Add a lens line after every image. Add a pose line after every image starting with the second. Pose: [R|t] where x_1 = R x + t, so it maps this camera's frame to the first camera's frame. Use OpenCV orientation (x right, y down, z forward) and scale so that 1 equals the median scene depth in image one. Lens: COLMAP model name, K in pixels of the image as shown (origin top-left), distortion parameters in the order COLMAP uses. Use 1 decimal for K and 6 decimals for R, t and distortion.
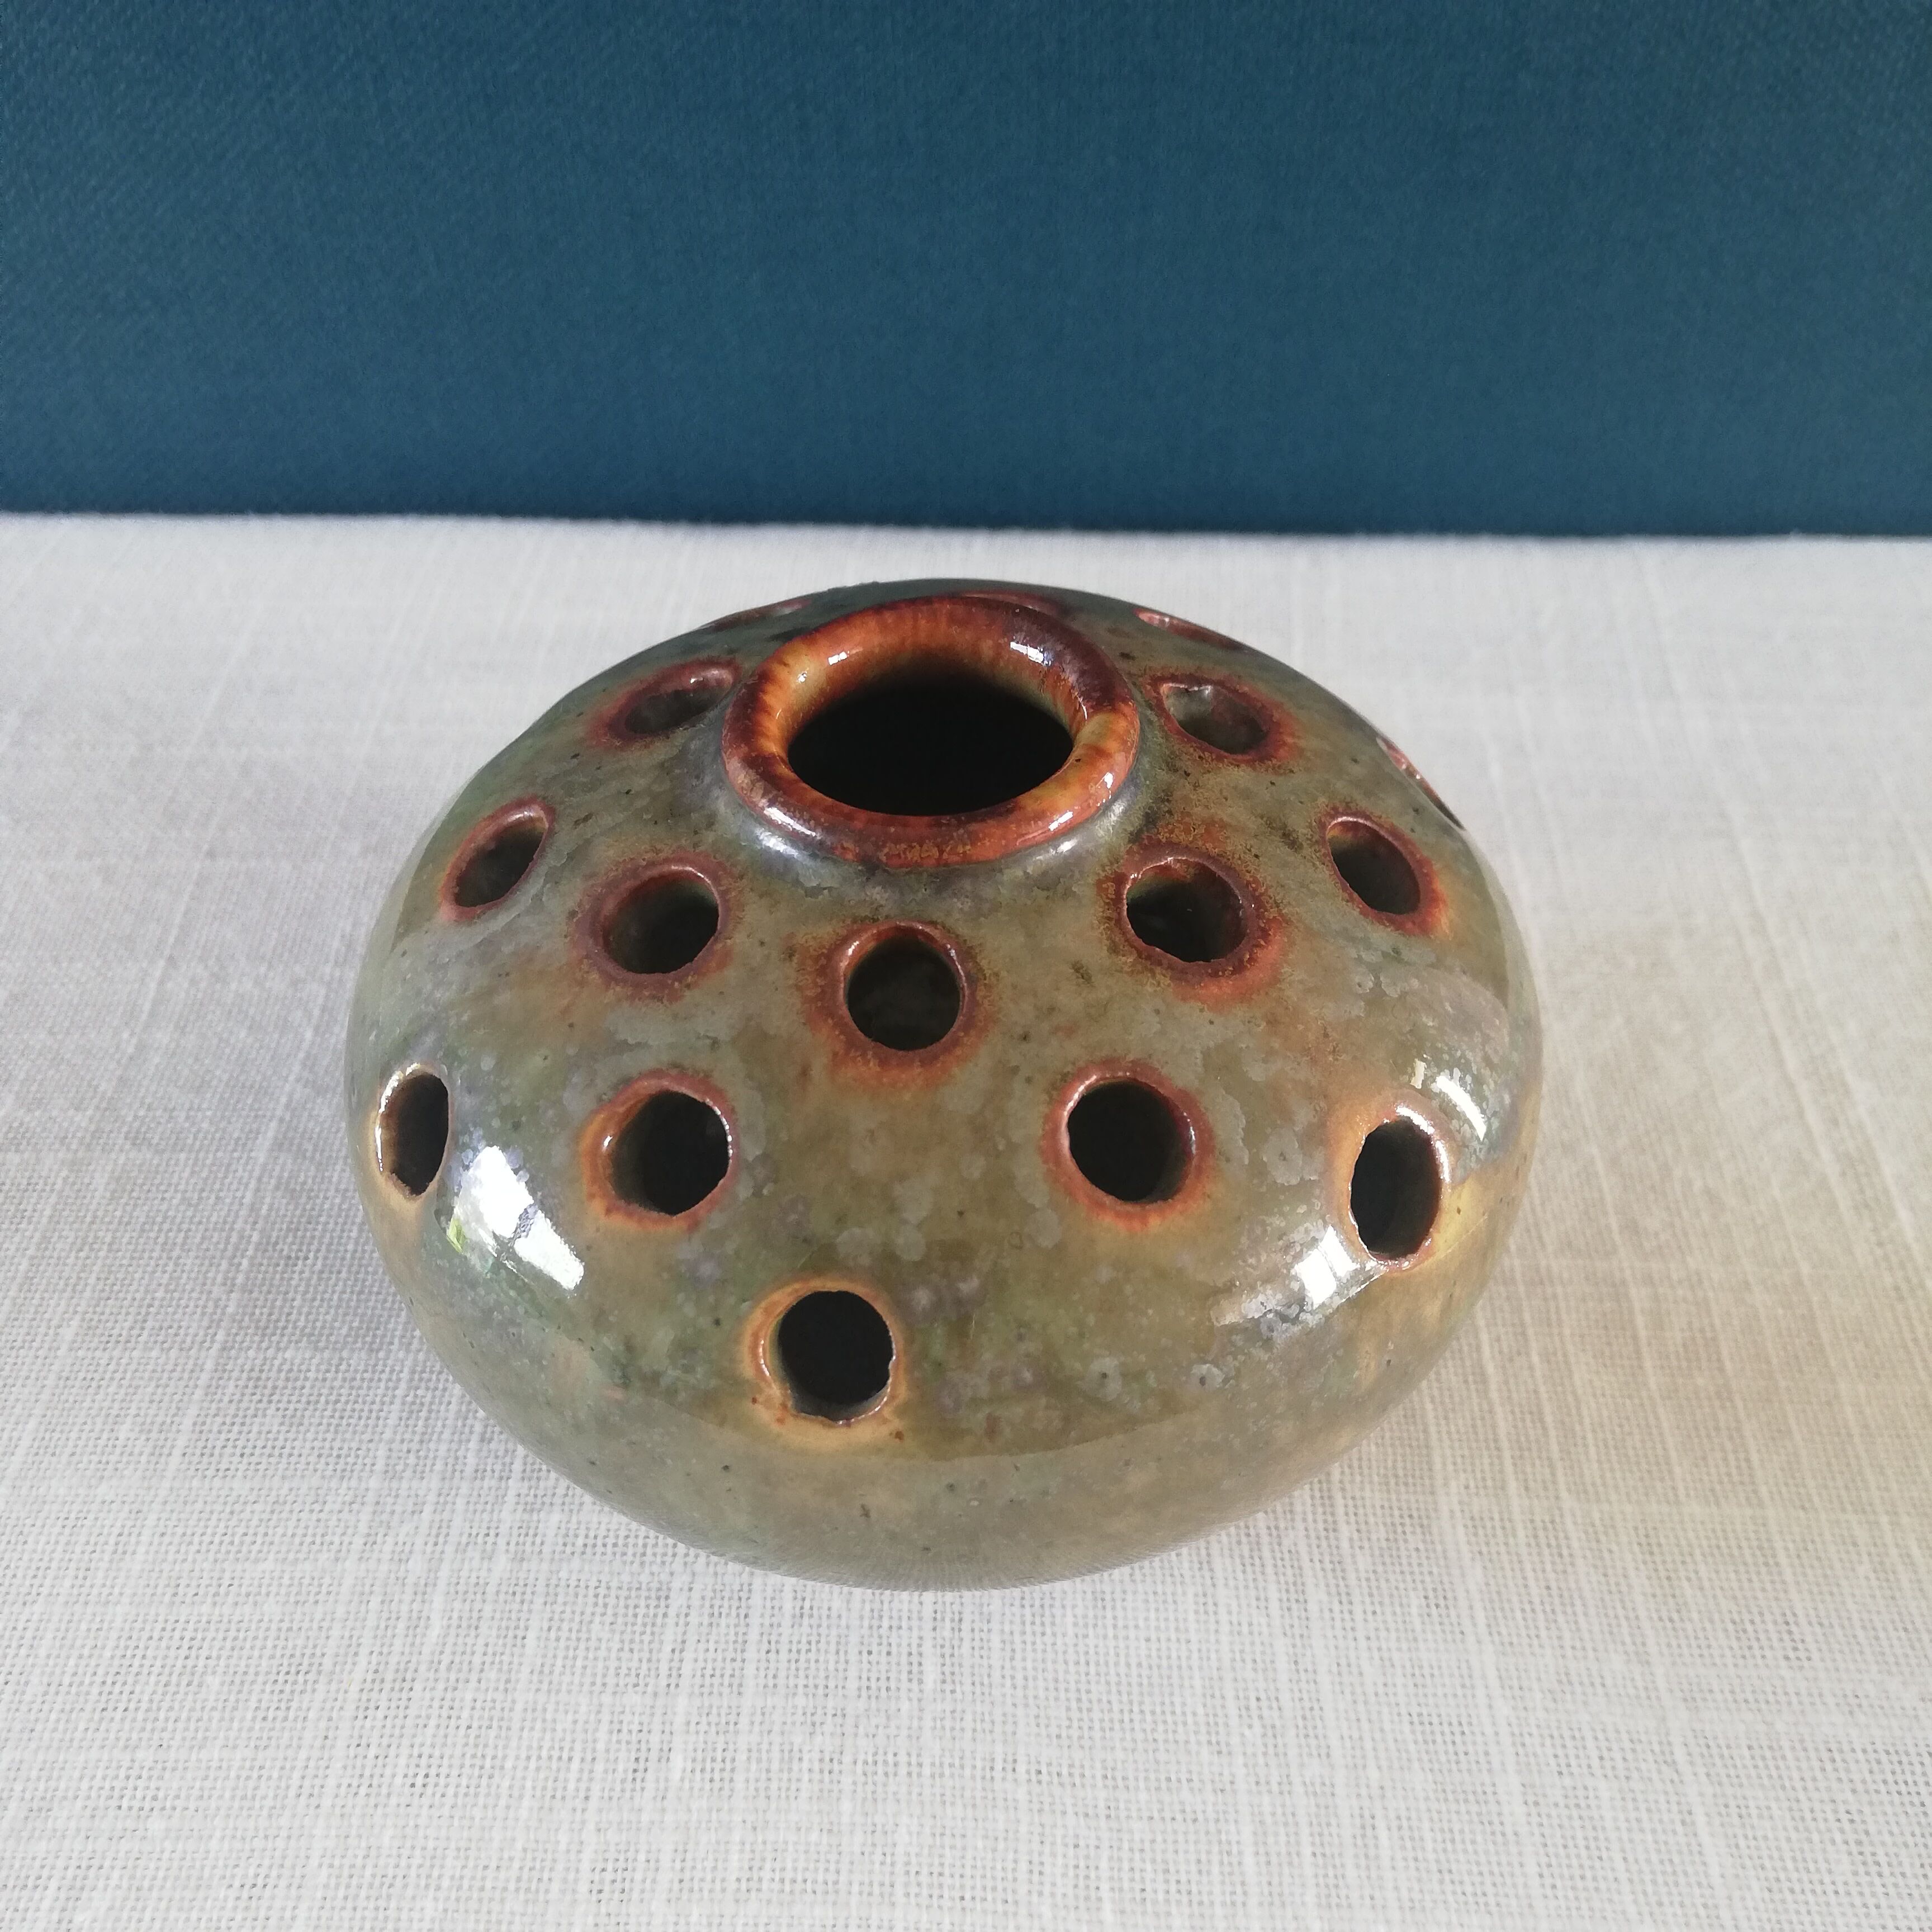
lens RADIAL K [[1986.8, 0, 972.3], [0, 1986.8, 922.6], [0, 0, 1]] dist [0.046923, -0.136230]
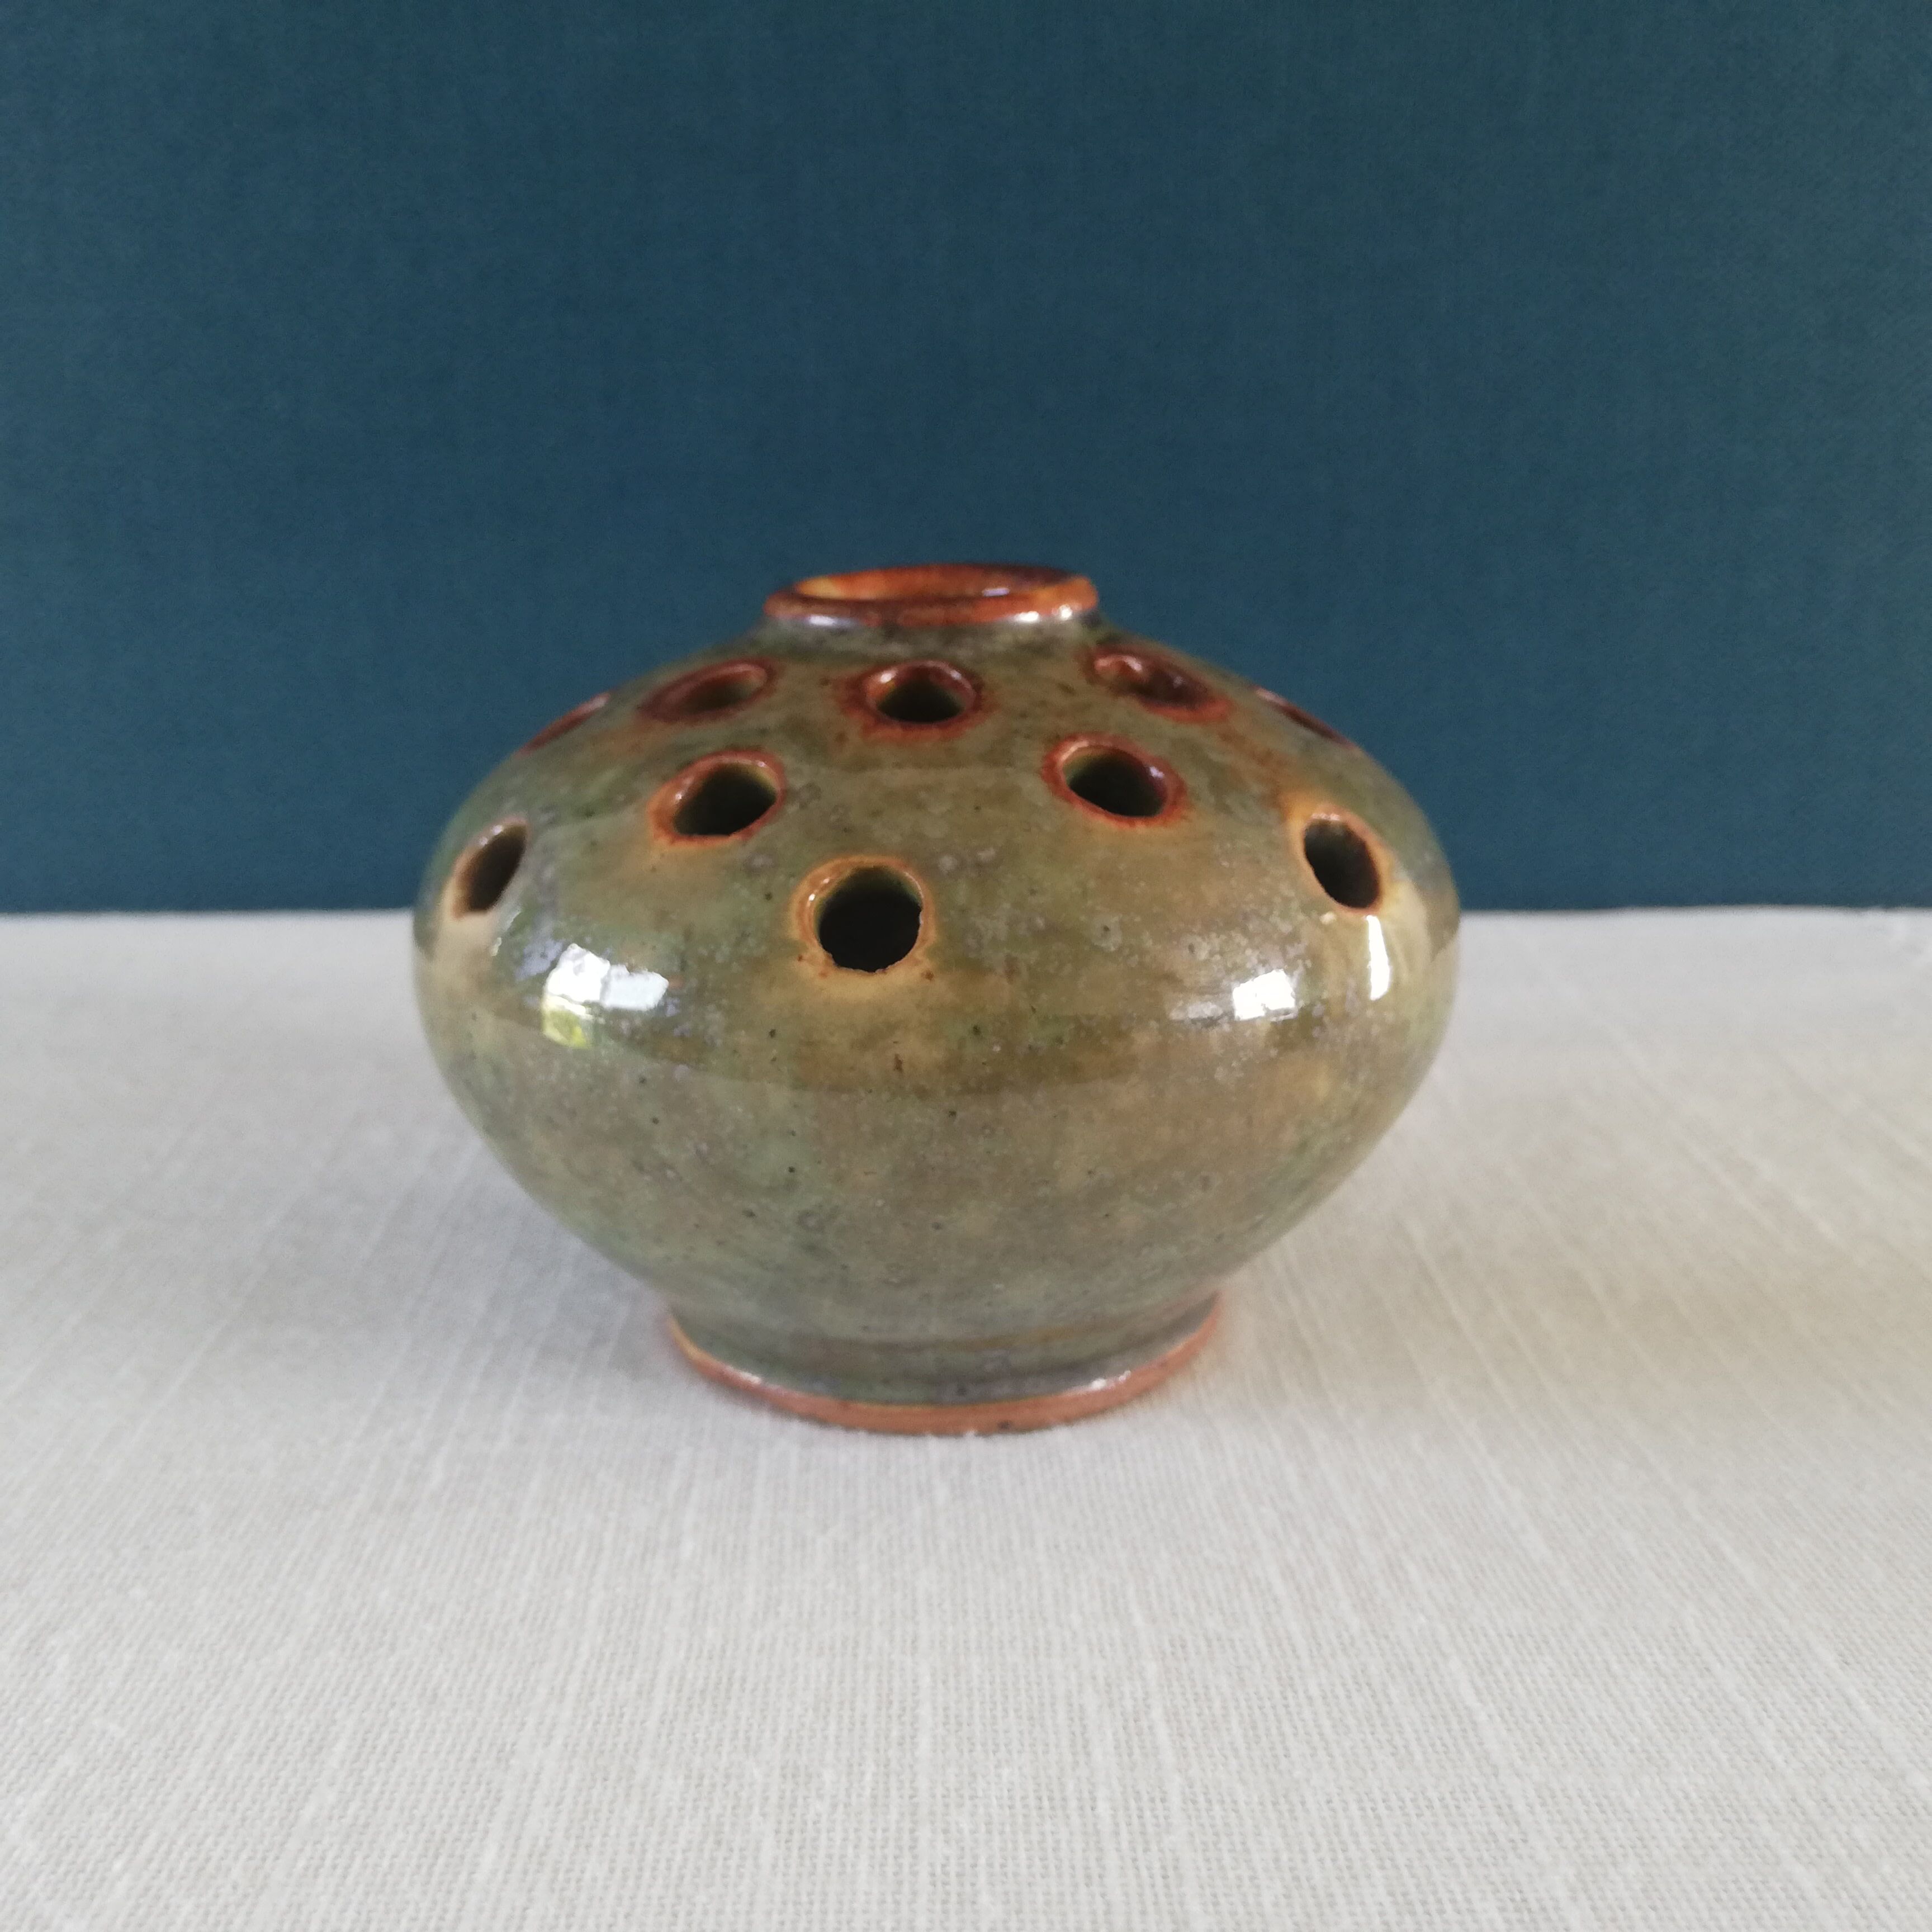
lens RADIAL K [[1986.8, 0, 972.3], [0, 1986.8, 922.6], [0, 0, 1]] dist [0.046923, -0.136230]
pose [[0.998569, -0.008735, 0.052768, -0.057786], [0.032341, 0.884397, -0.465614, 0.610252], [-0.042601, 0.466654, 0.883413, -0.008530]]
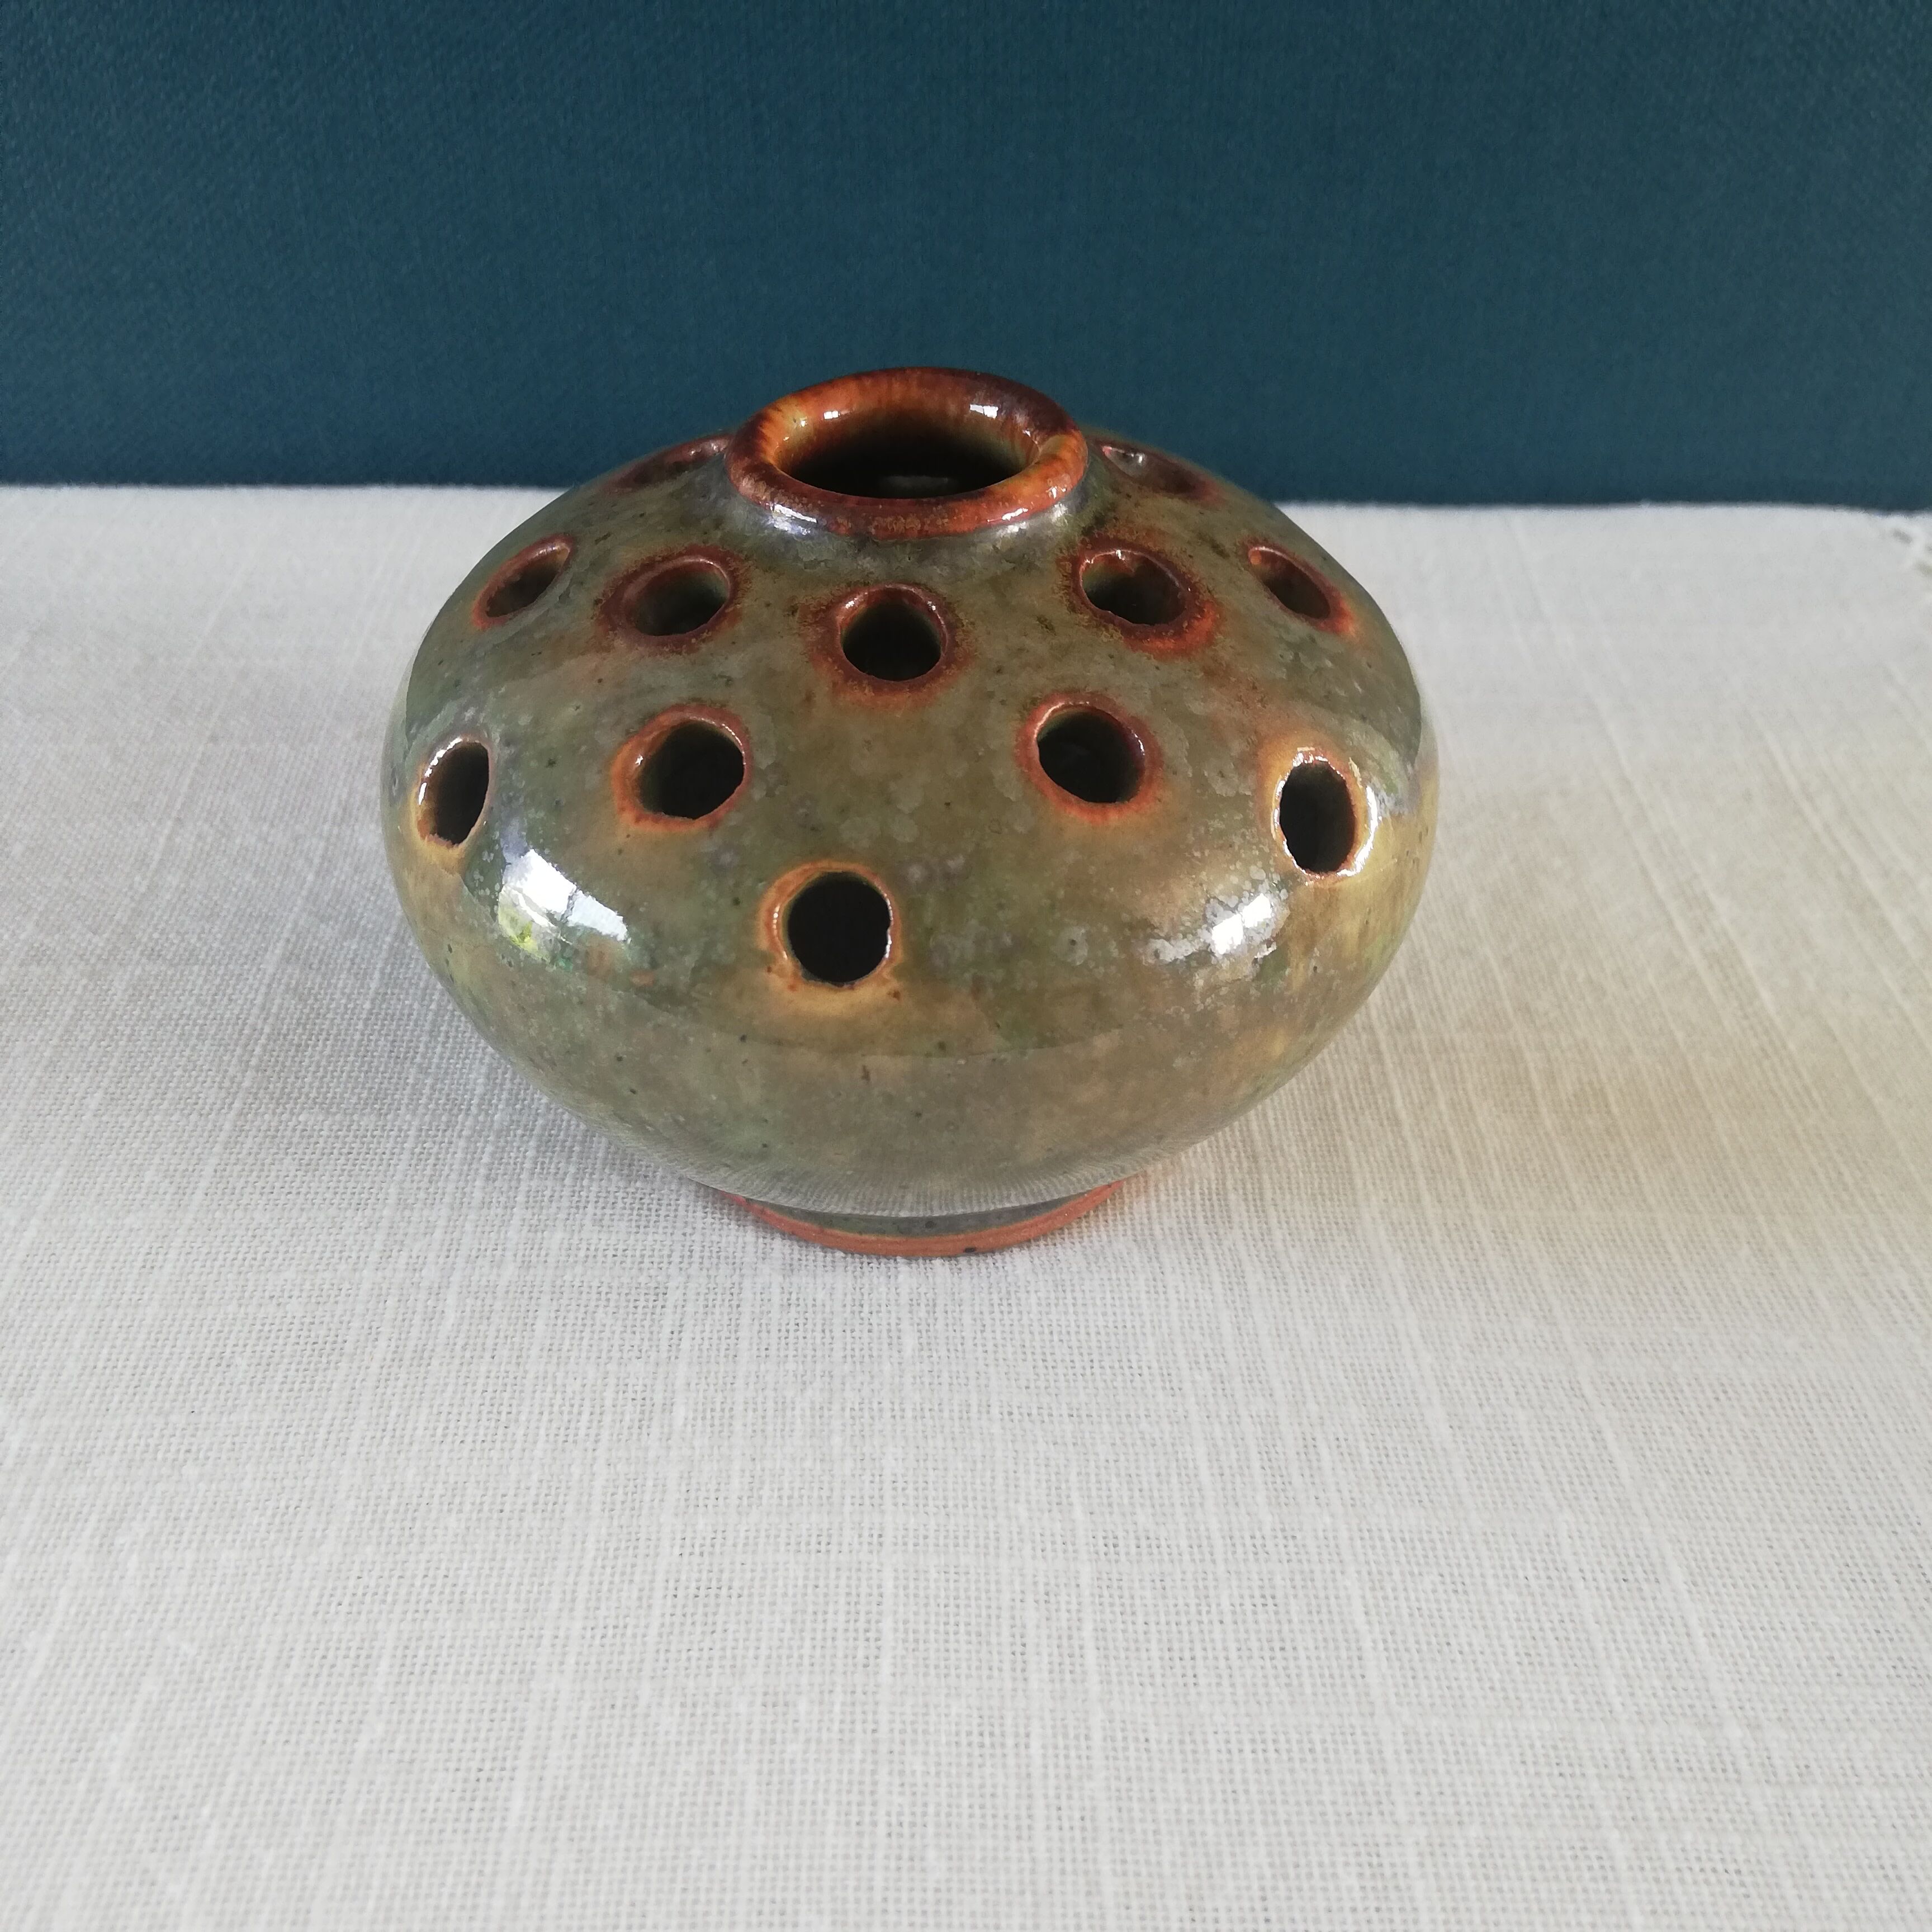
lens RADIAL K [[1958.1, 0, 968.3], [0, 1958.1, 937.3], [0, 0, 1]] dist [0.081969, -0.203867]
pose [[0.998785, -0.009361, 0.048378, -0.040100], [0.014026, 0.995185, -0.097009, 0.269786], [-0.047237, 0.097570, 0.994107, -0.102044]]
